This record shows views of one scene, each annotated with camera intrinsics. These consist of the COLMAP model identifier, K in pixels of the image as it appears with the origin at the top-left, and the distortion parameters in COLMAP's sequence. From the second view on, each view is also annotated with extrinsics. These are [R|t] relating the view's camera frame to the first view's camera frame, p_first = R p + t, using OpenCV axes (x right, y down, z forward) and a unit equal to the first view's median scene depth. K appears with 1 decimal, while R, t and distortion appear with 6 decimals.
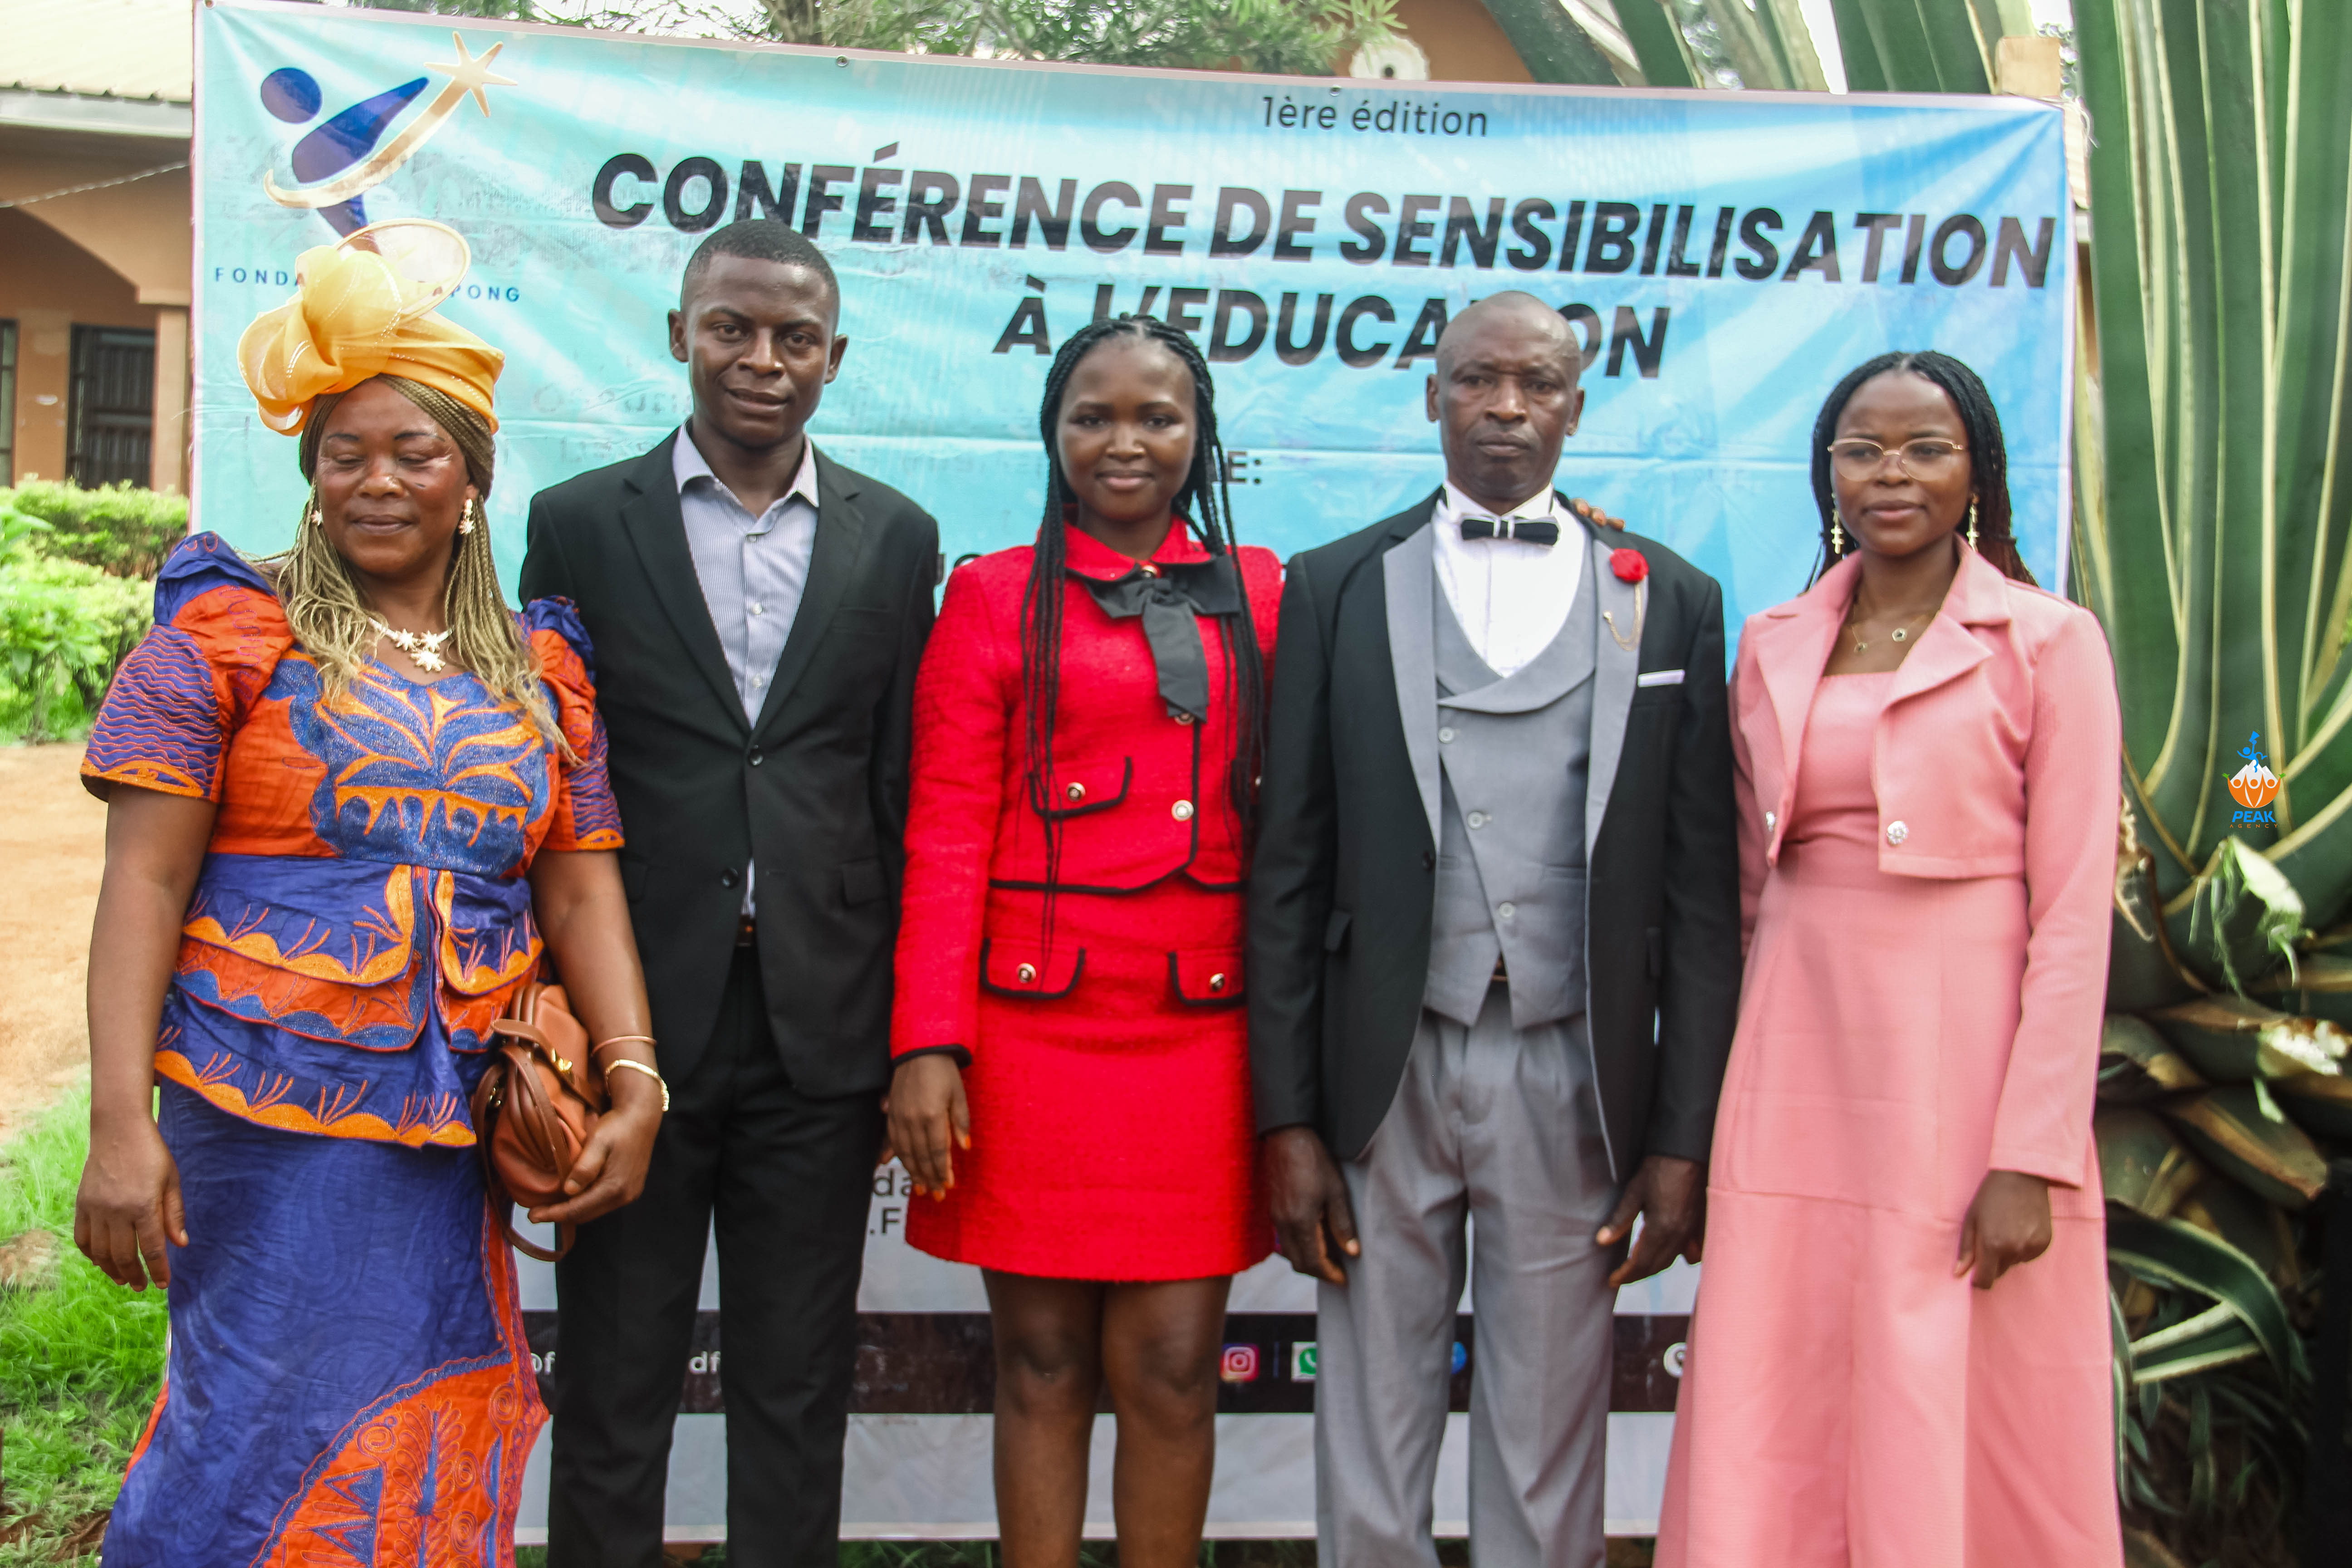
lens RADIAL K [[3077.6, 0, 1188.7], [0, 3077.6, 786.8], [0, 0, 1]] dist [0.090009, 0.000000]
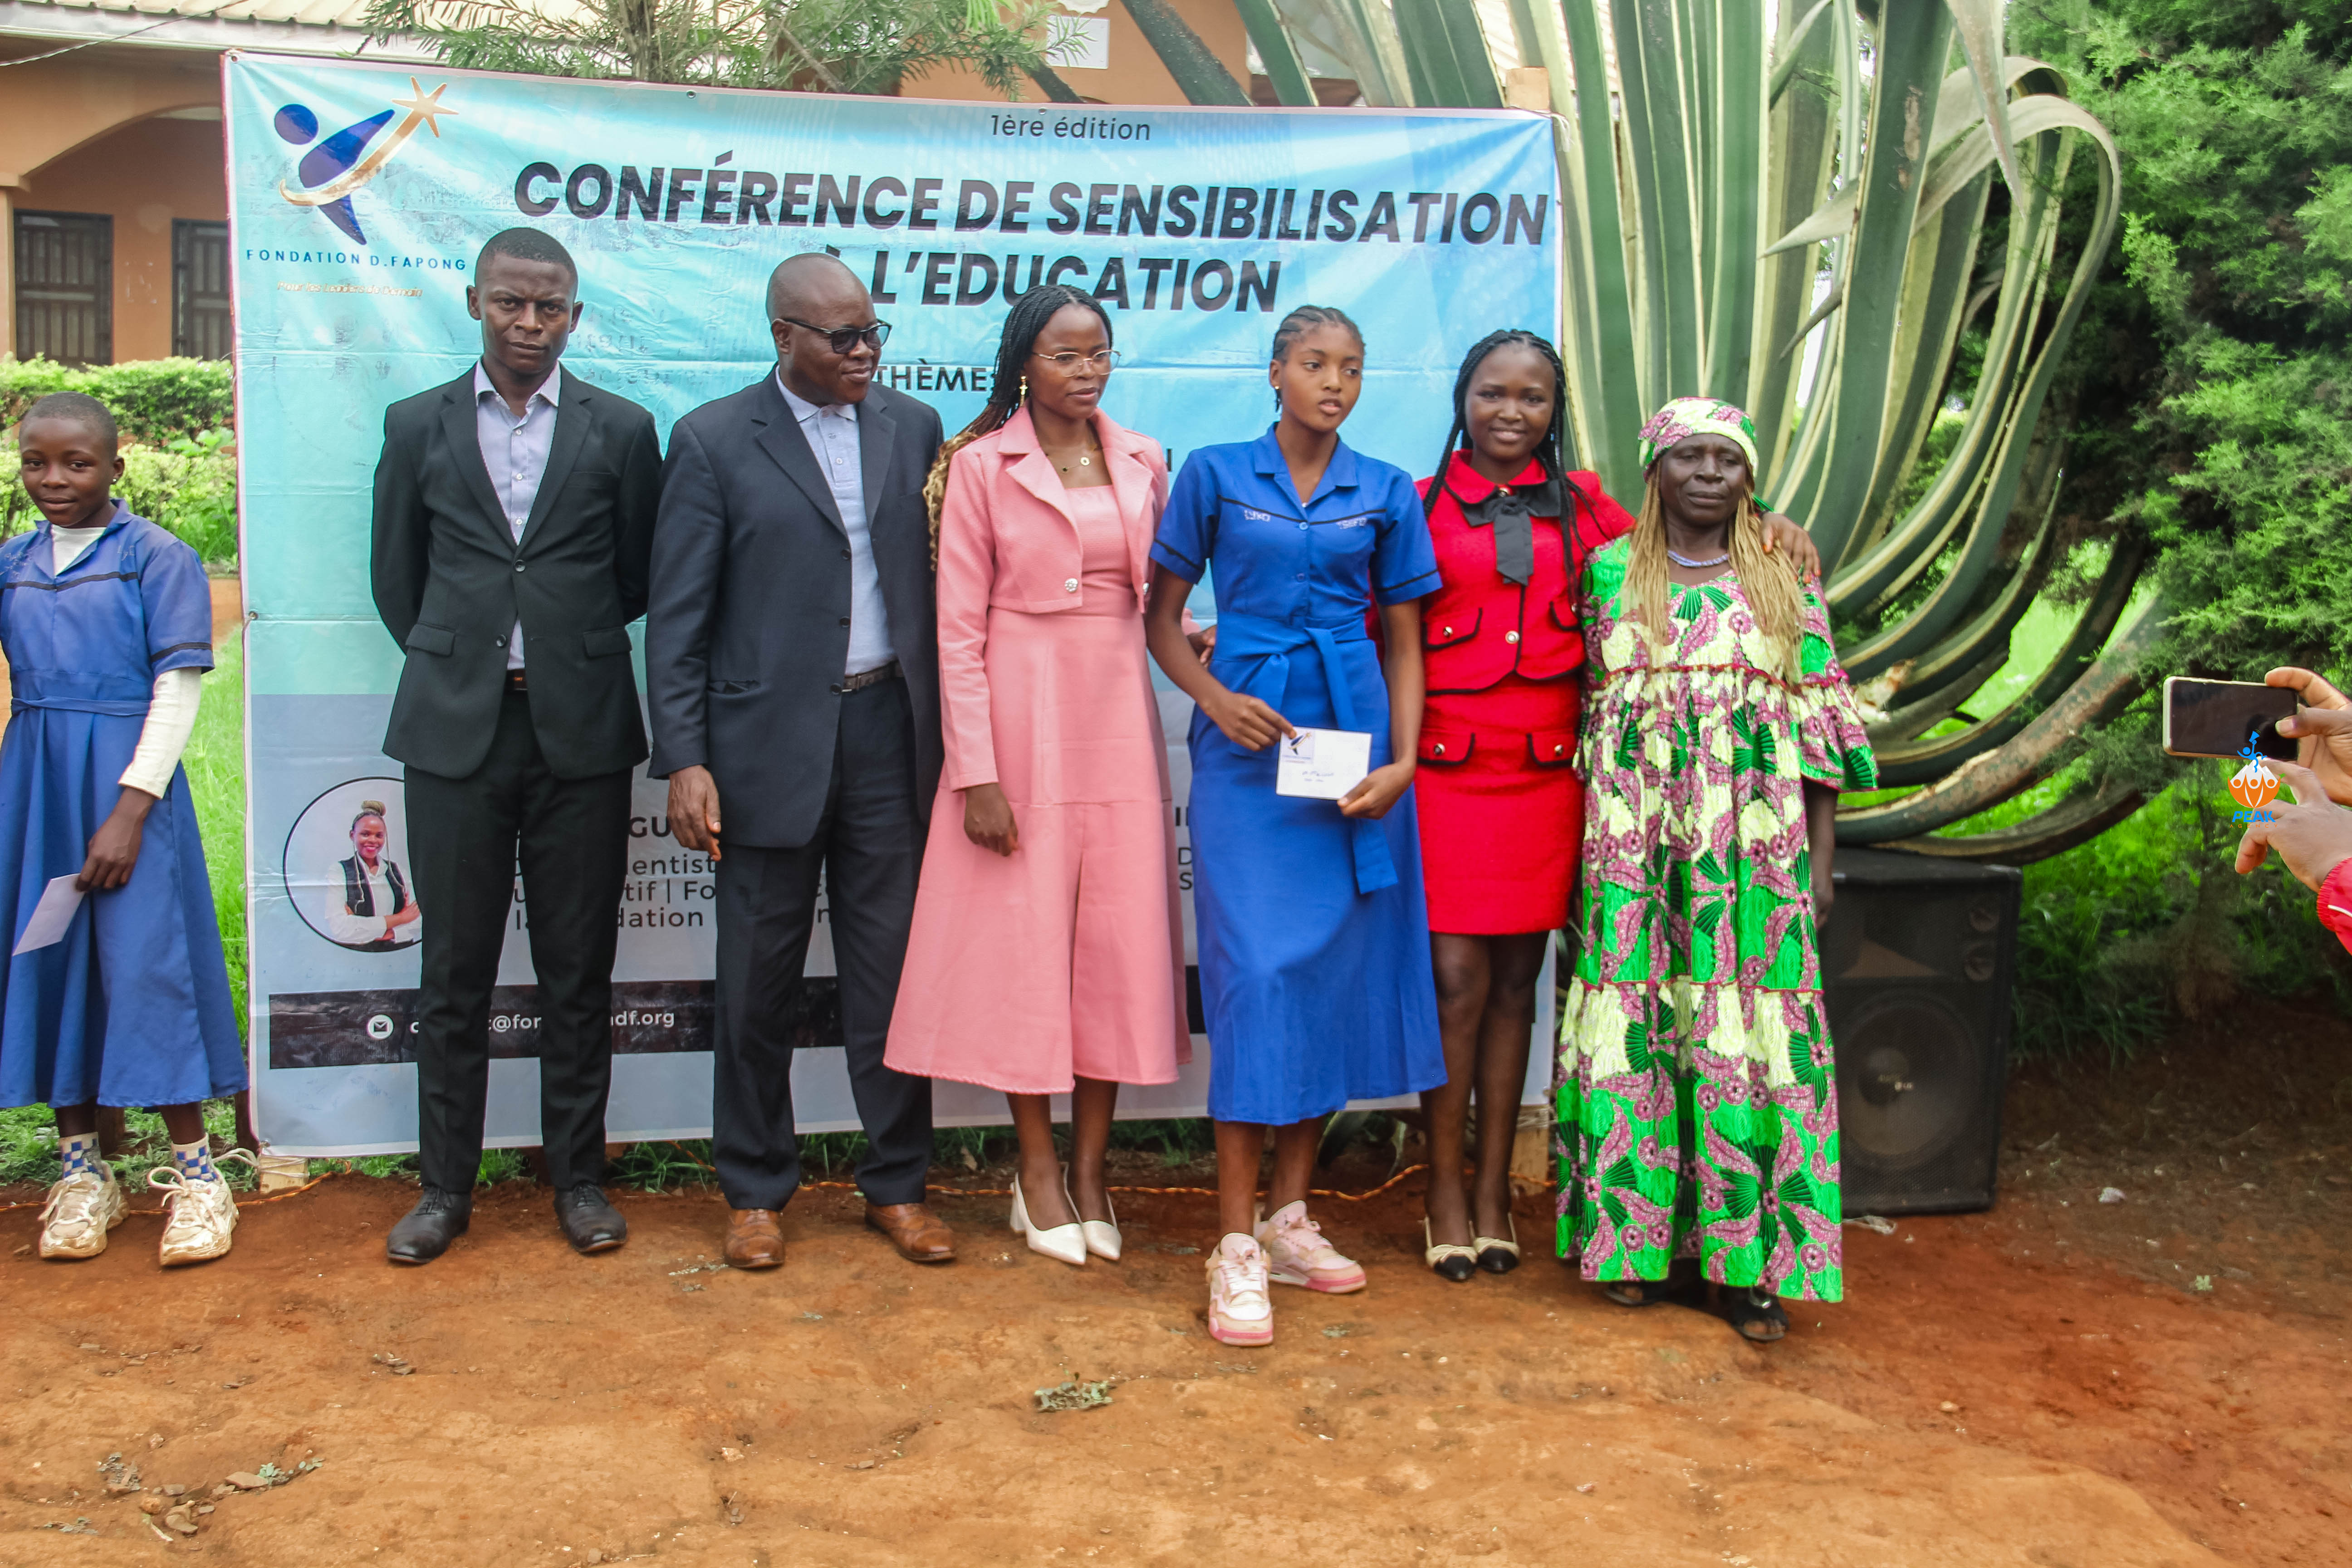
lens RADIAL K [[2837.5, 0, 1151.8], [0, 2837.5, 798.9], [0, 0, 1]] dist [0.071618, 0.000000]
pose [[0.996503, -0.027351, 0.078949, -0.013751], [0.021916, 0.997383, 0.068903, 0.000070], [-0.080627, -0.066932, 0.994495, -0.319237]]
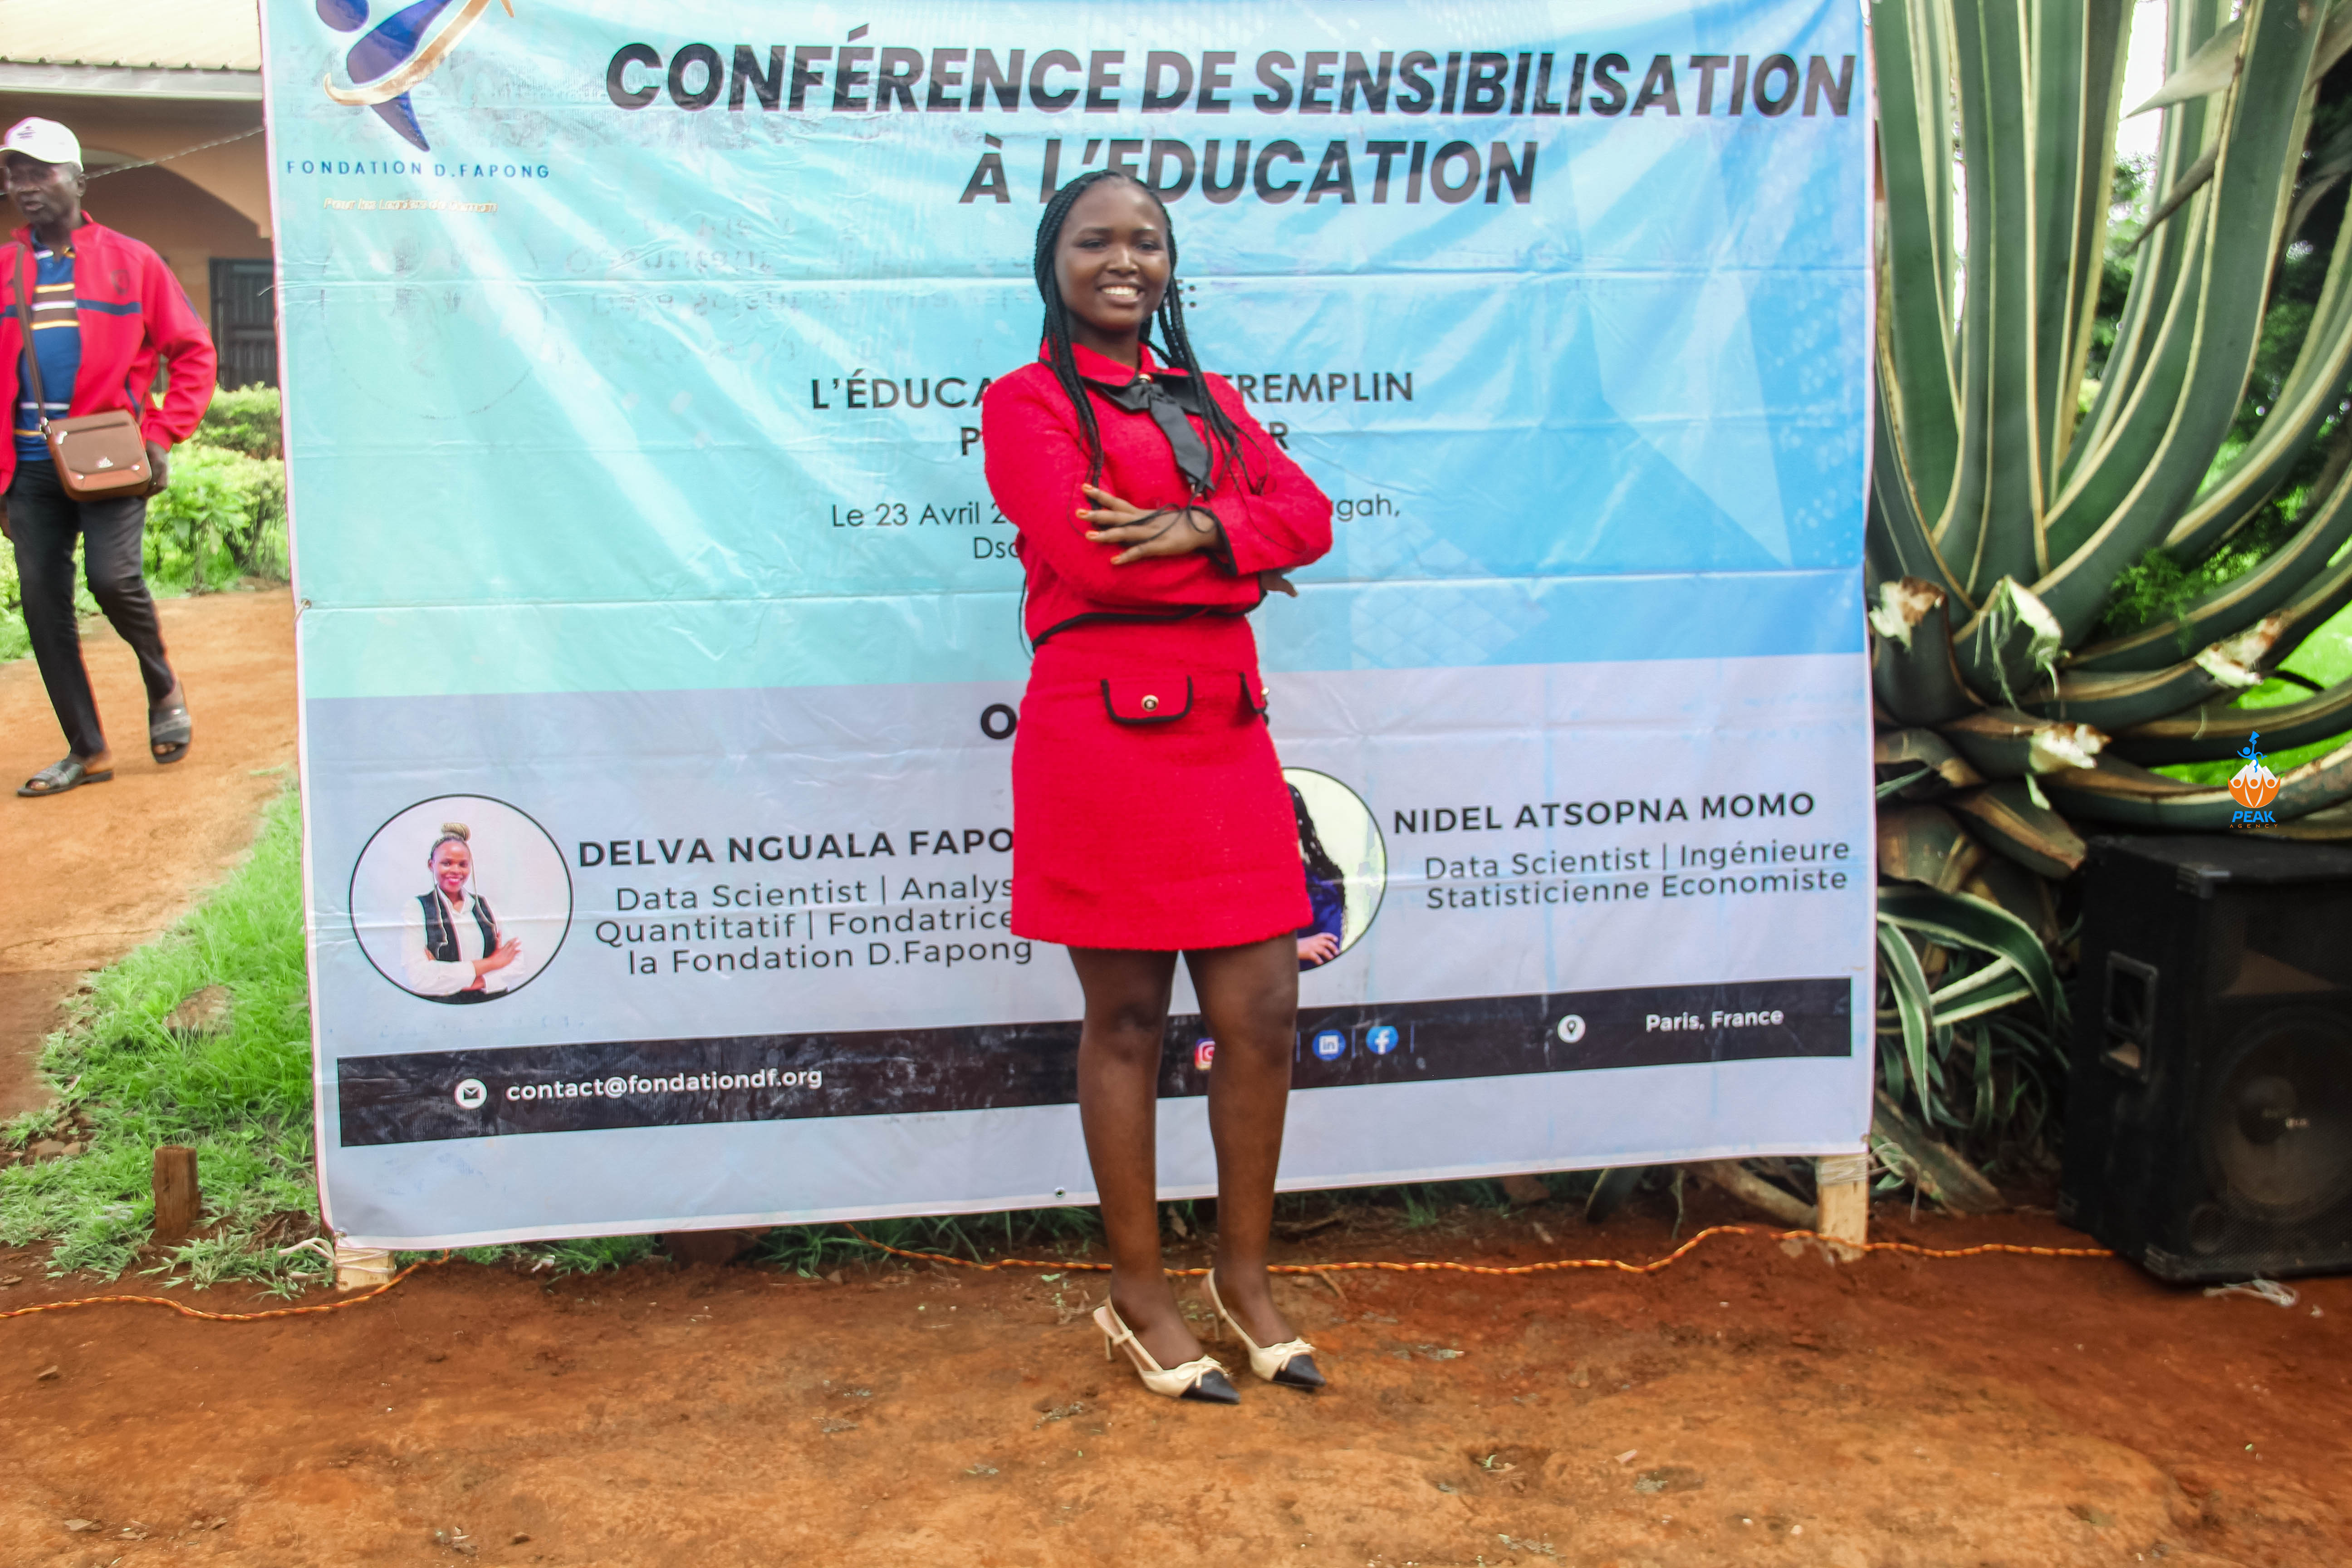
lens RADIAL K [[2408.8, 0, 1172.9], [0, 2408.8, 800.4], [0, 0, 1]] dist [-0.011862, 0.000000]
pose [[0.998683, -0.047724, 0.018859, -0.010944], [0.045932, 0.995224, 0.086131, 0.008212], [-0.022879, -0.085152, 0.996105, 0.076824]]
